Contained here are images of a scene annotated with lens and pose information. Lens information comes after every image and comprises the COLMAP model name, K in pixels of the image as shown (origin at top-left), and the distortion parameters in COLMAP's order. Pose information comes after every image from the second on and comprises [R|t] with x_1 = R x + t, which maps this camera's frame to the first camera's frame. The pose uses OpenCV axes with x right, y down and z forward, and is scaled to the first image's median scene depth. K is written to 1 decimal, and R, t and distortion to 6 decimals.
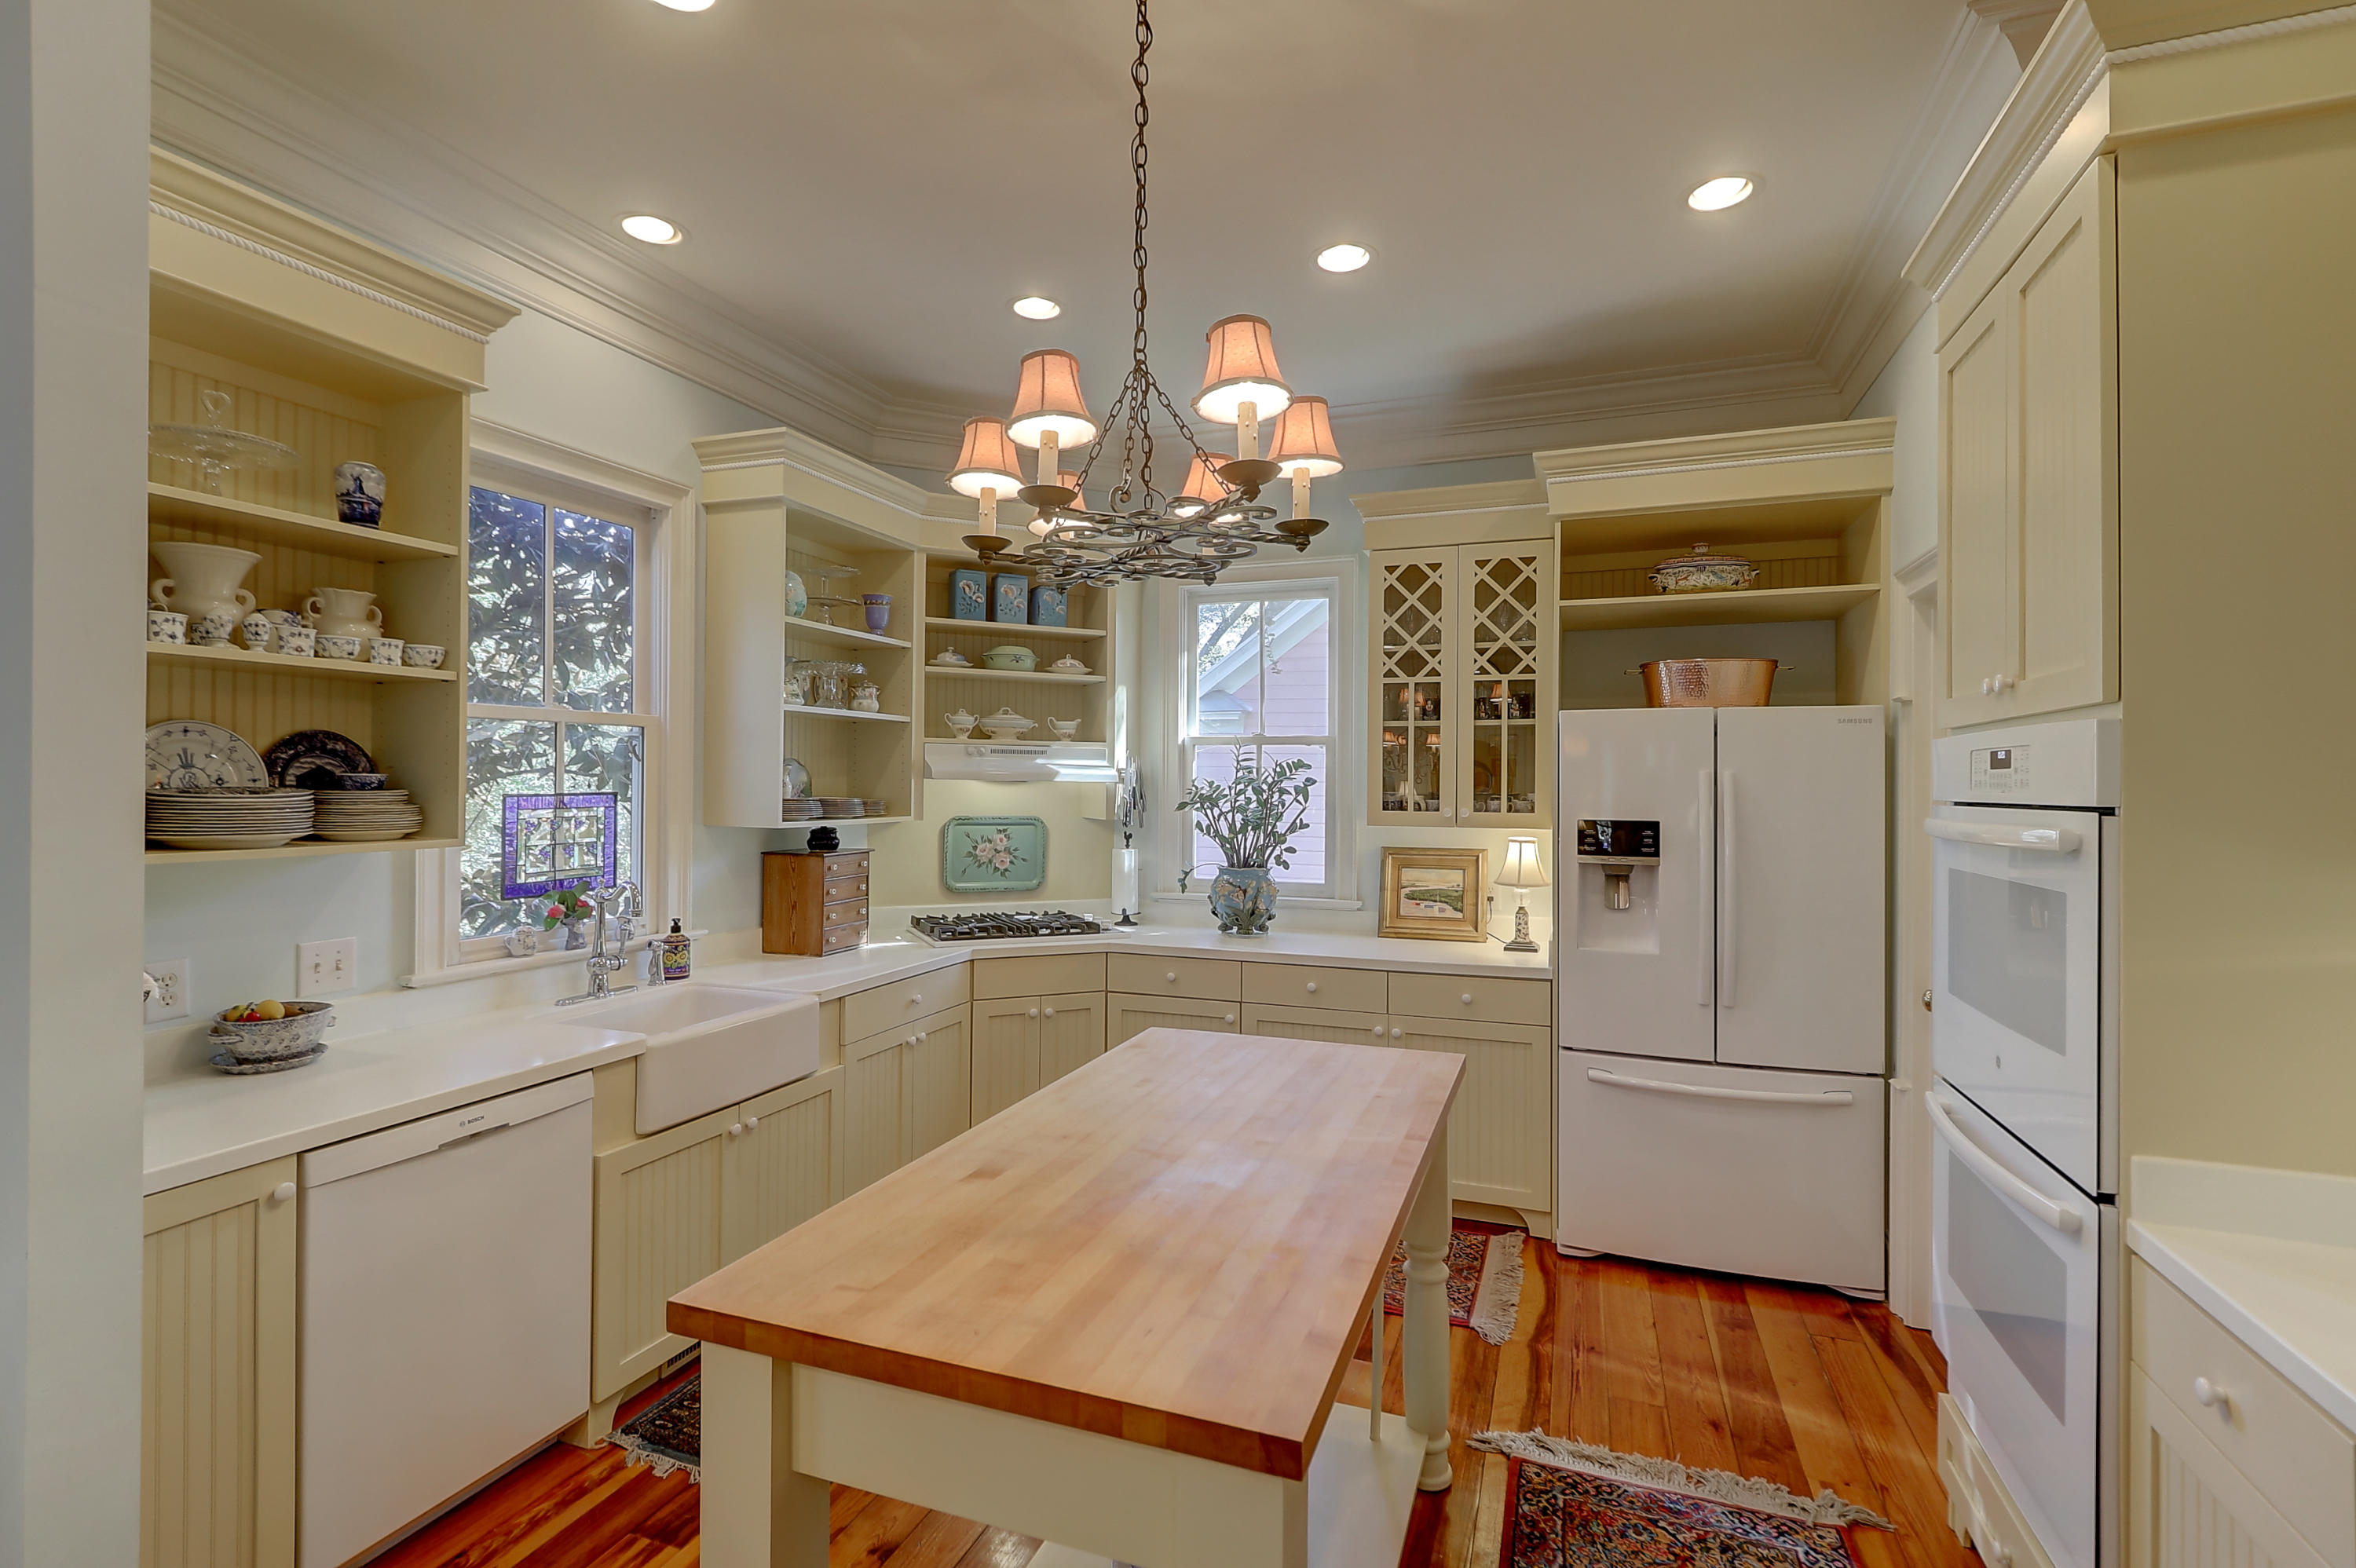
lens RADIAL K [[1094.2, 0, 1171.7], [0, 1094.2, 783.1], [0, 0, 1]] dist [0.002751, -0.002990]
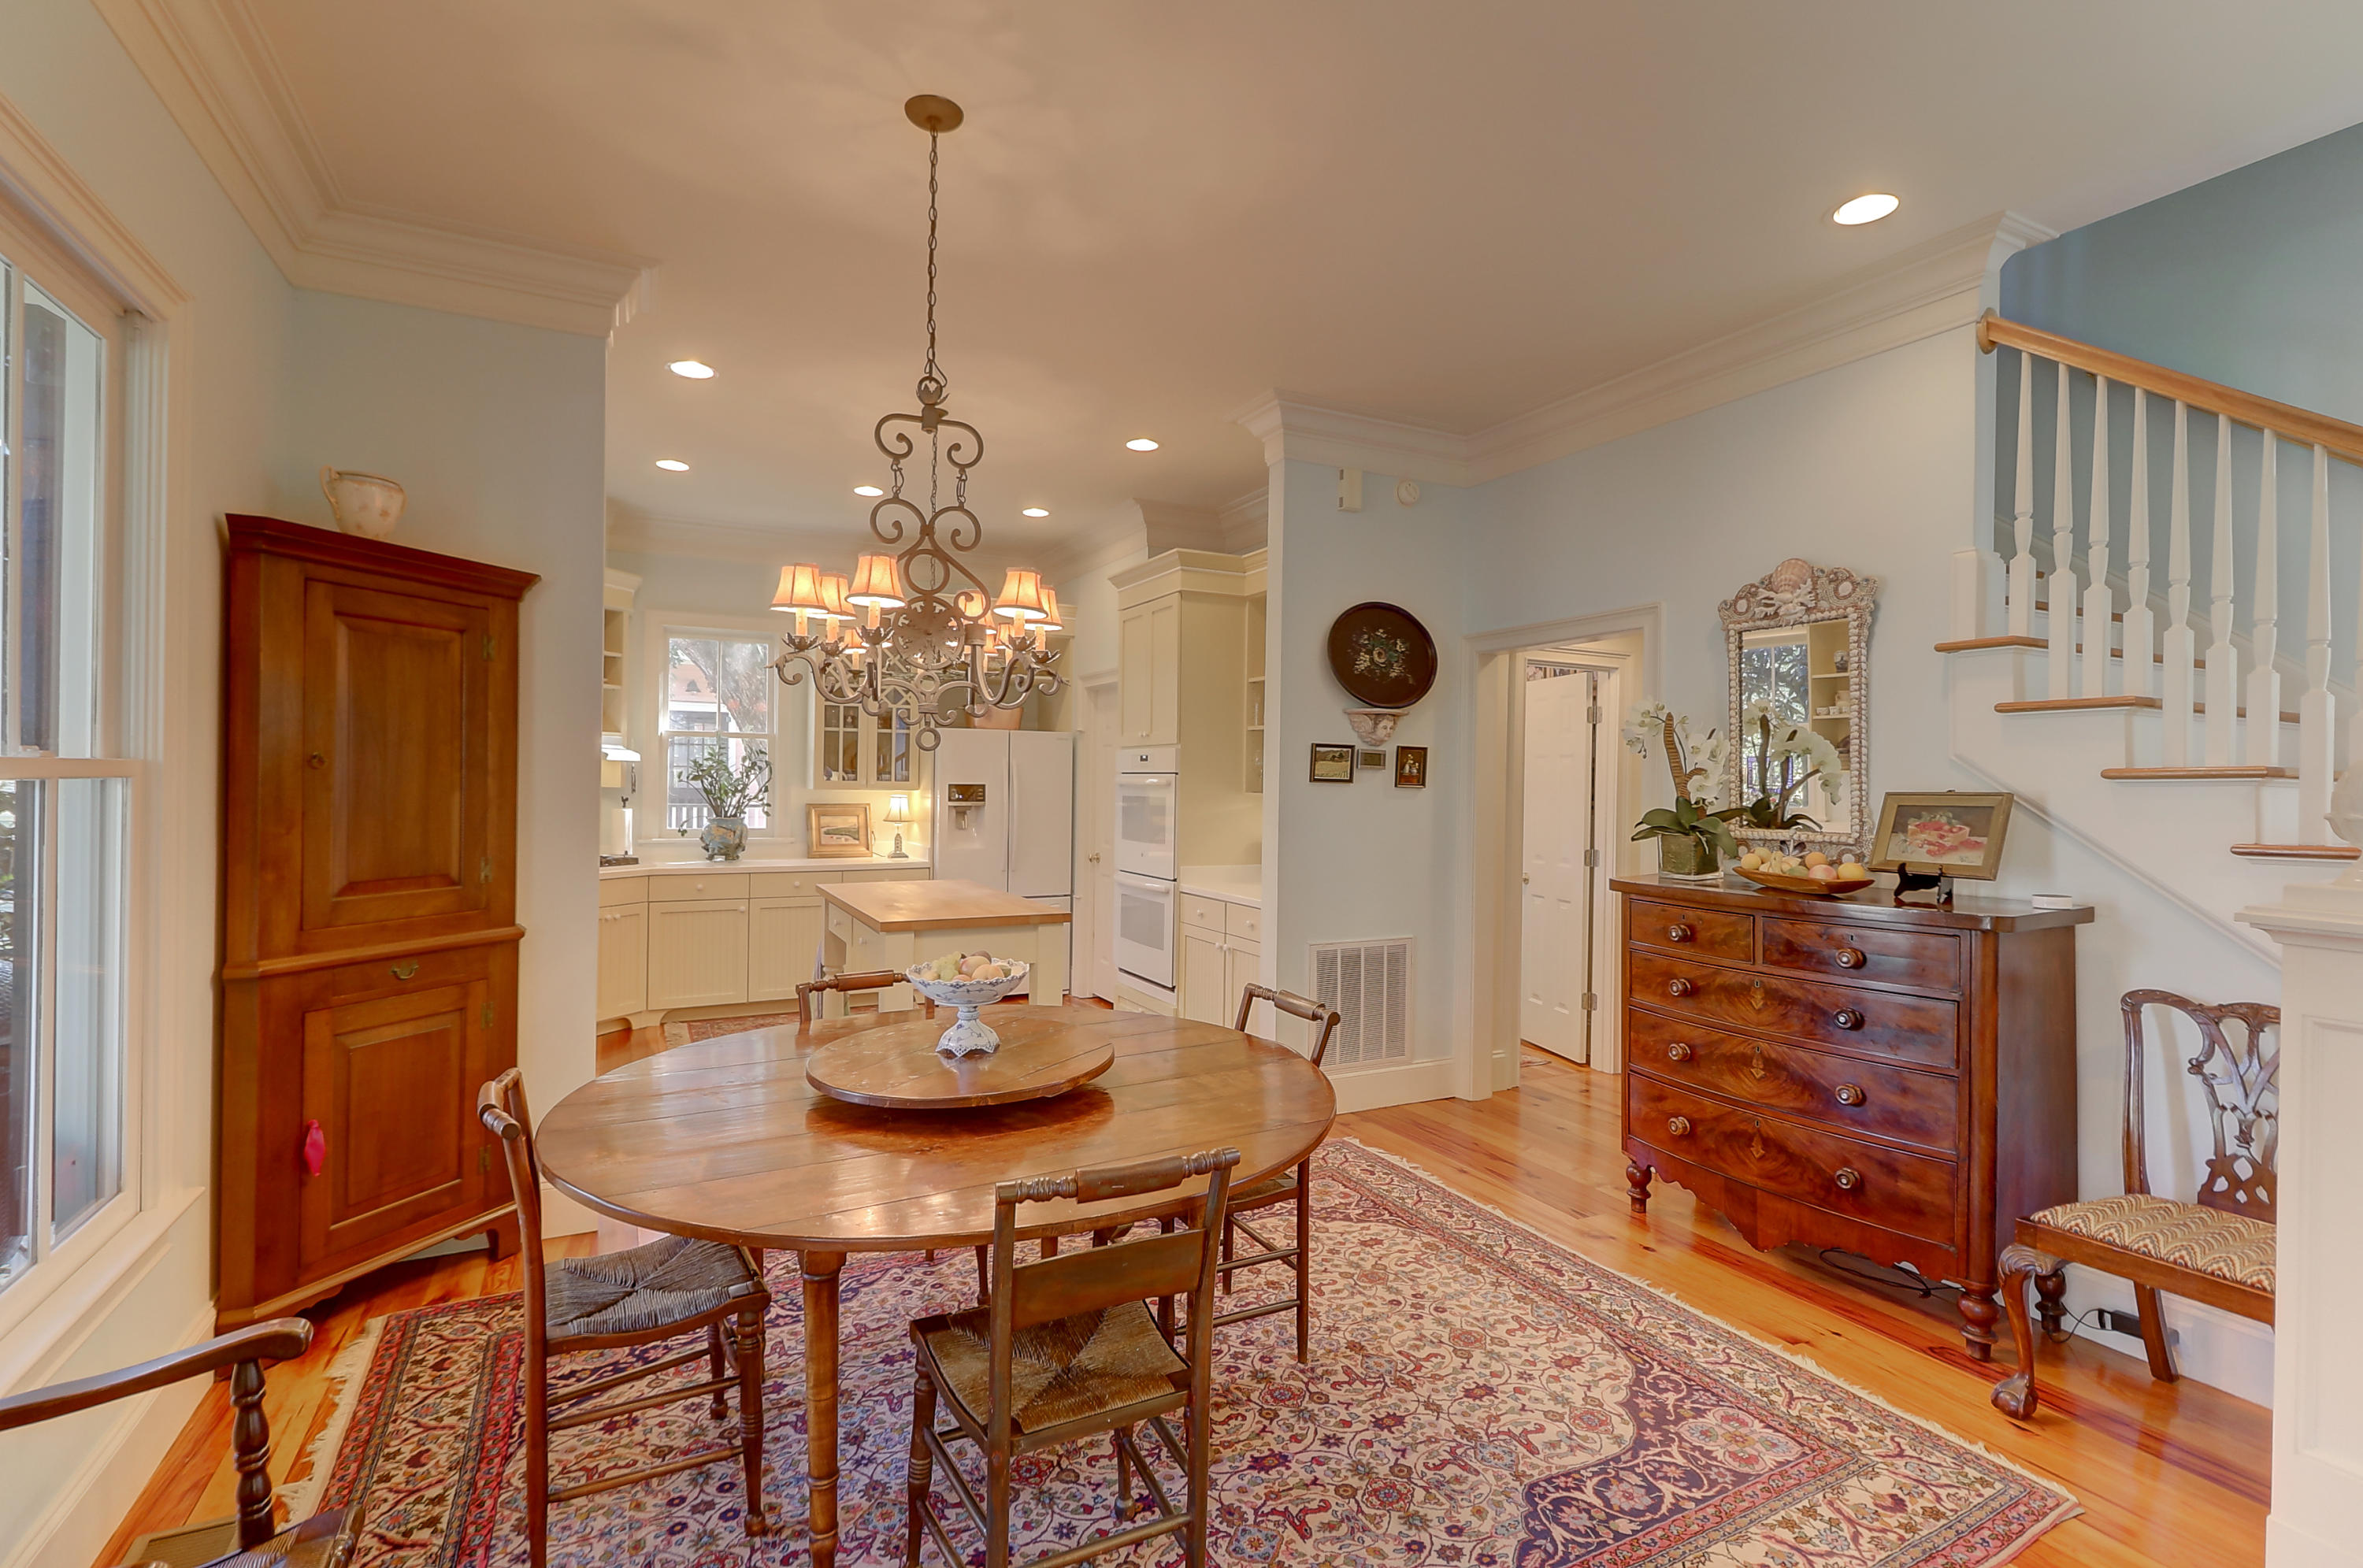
lens RADIAL K [[1097.5, 0, 1172.9], [0, 1097.5, 783.2], [0, 0, 1]] dist [0.002751, -0.002990]
pose [[0.677301, 0.005441, 0.735686, -0.764985], [-0.011066, 0.999935, 0.002793, 0.020310], [-0.735623, -0.010033, 0.677317, -0.606555]]
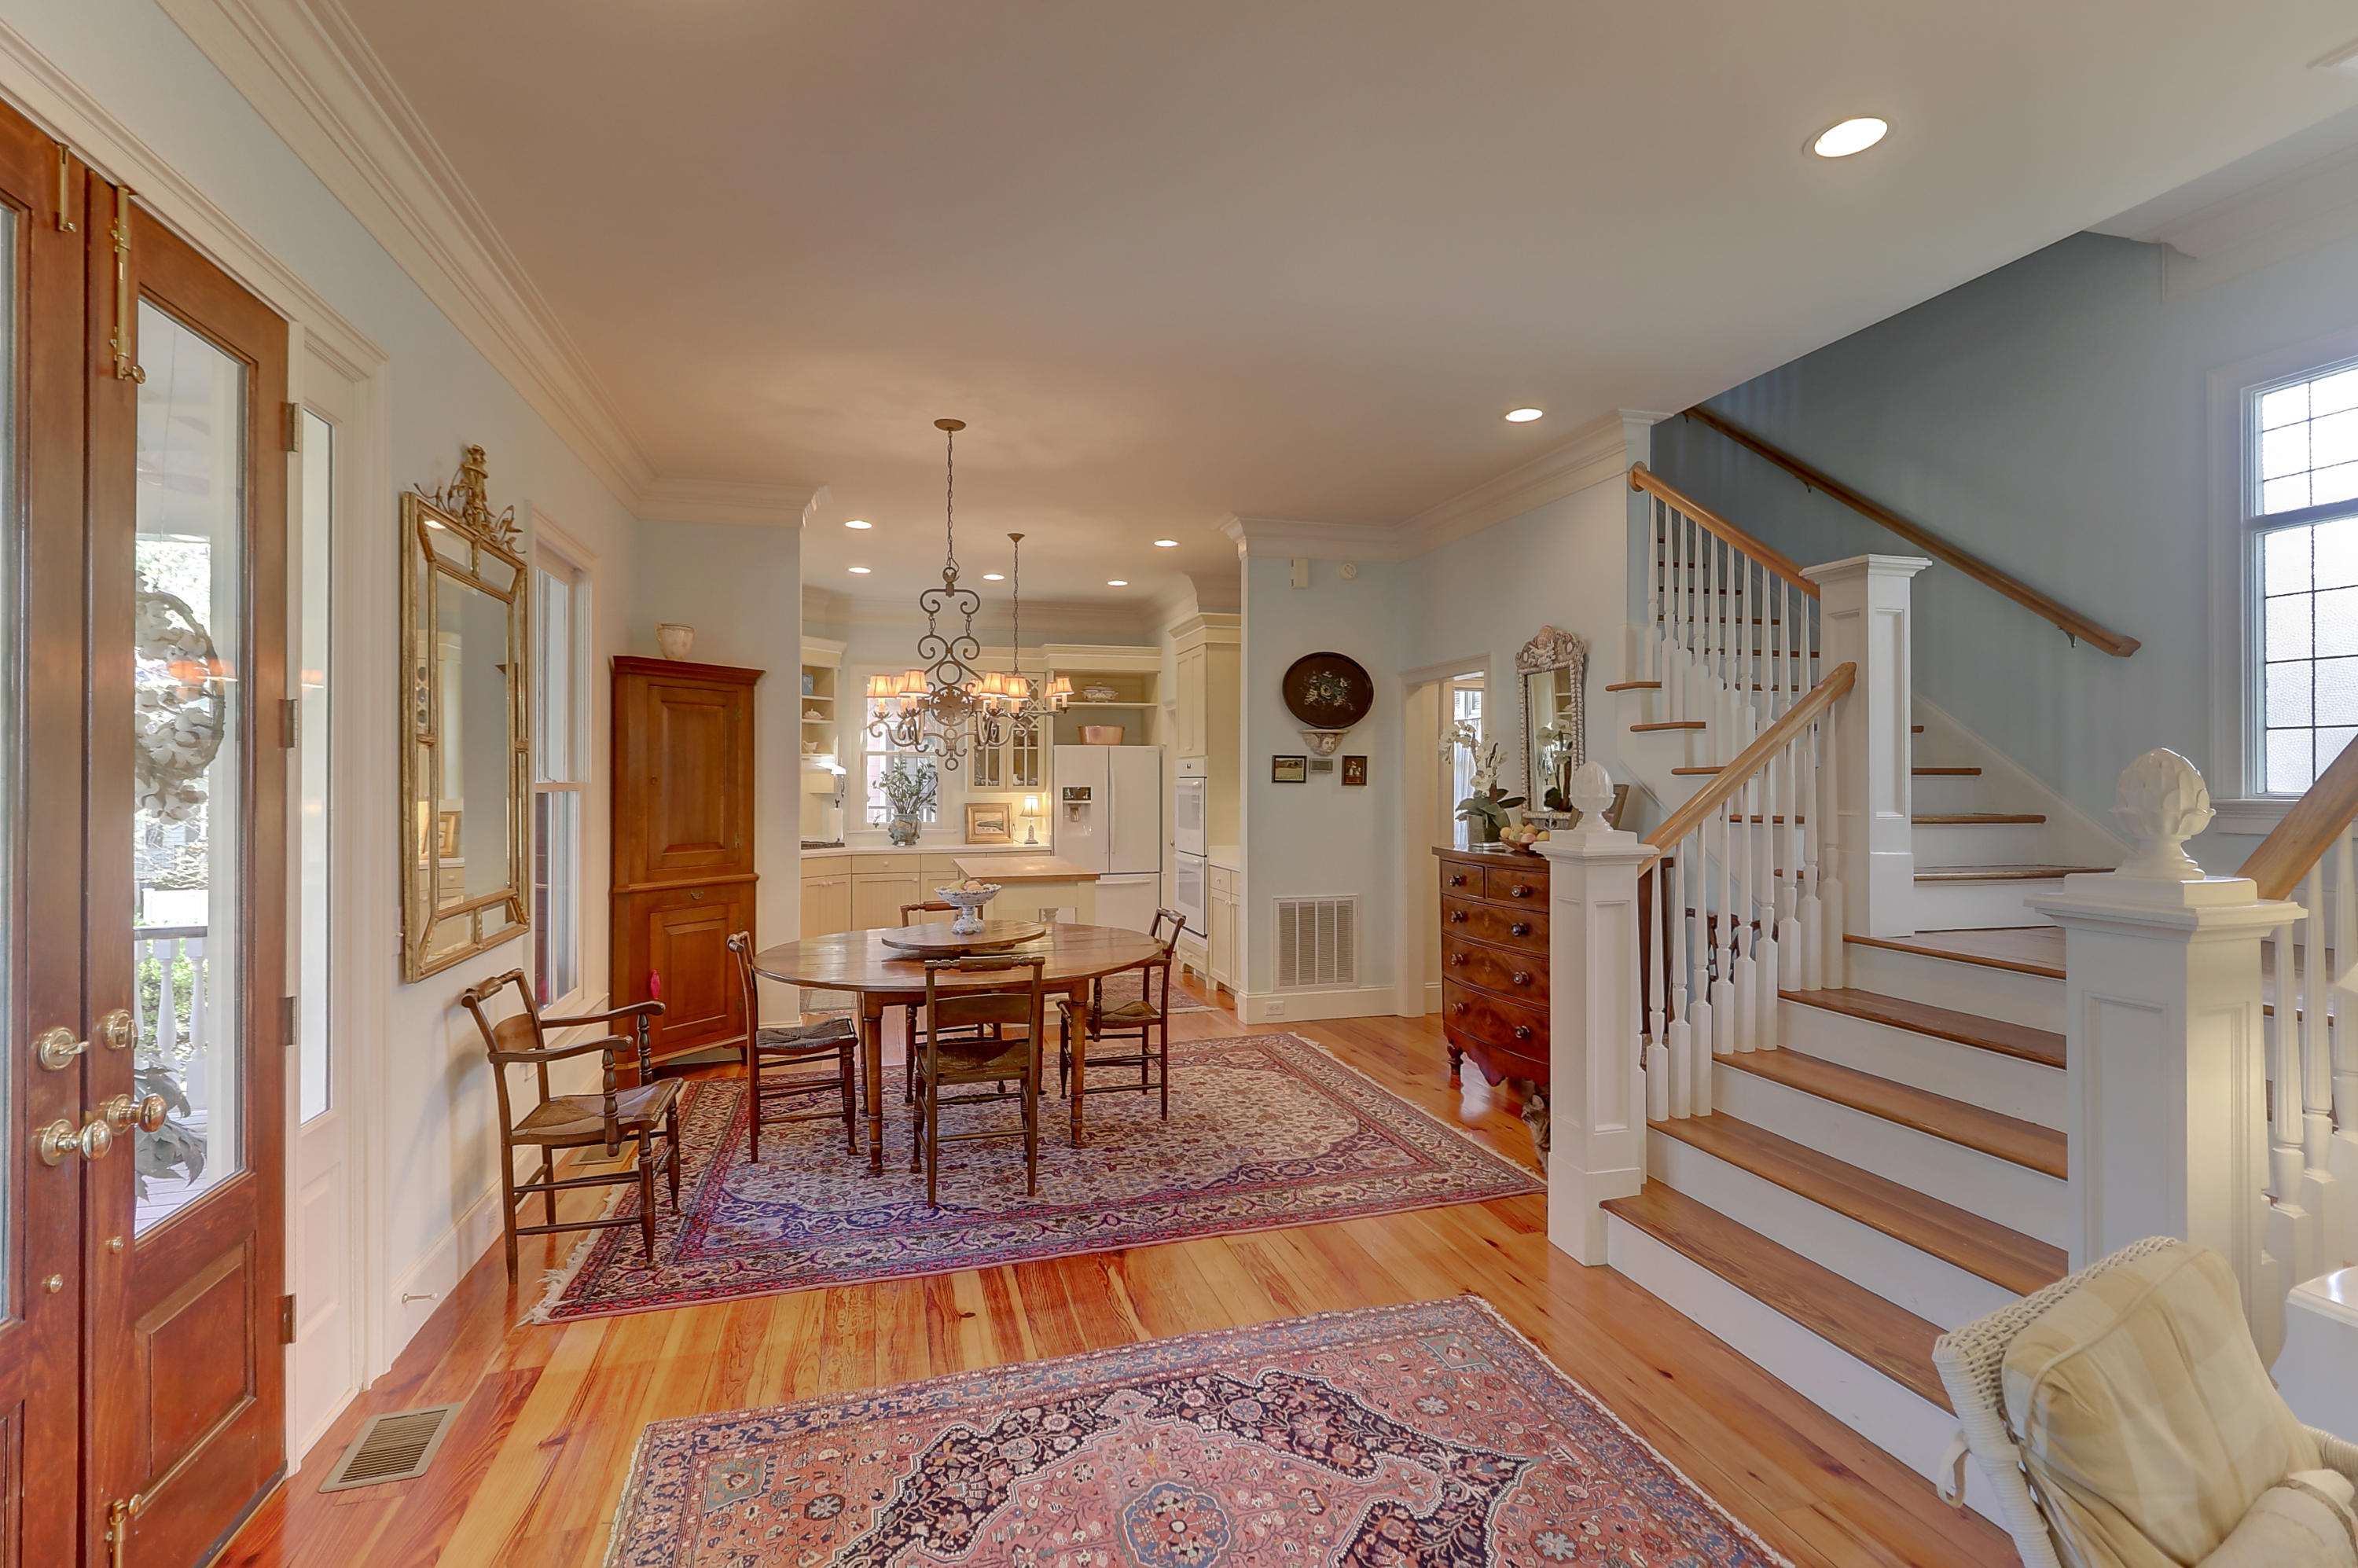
lens RADIAL K [[1095.3, 0, 1182.2], [0, 1095.3, 772.4], [0, 0, 1]] dist [0.002751, -0.002990]
pose [[0.805991, 0.000725, 0.591928, -0.898007], [0.004011, 0.999970, -0.006686, 0.015403], [-0.591915, 0.007763, 0.805963, -1.216897]]
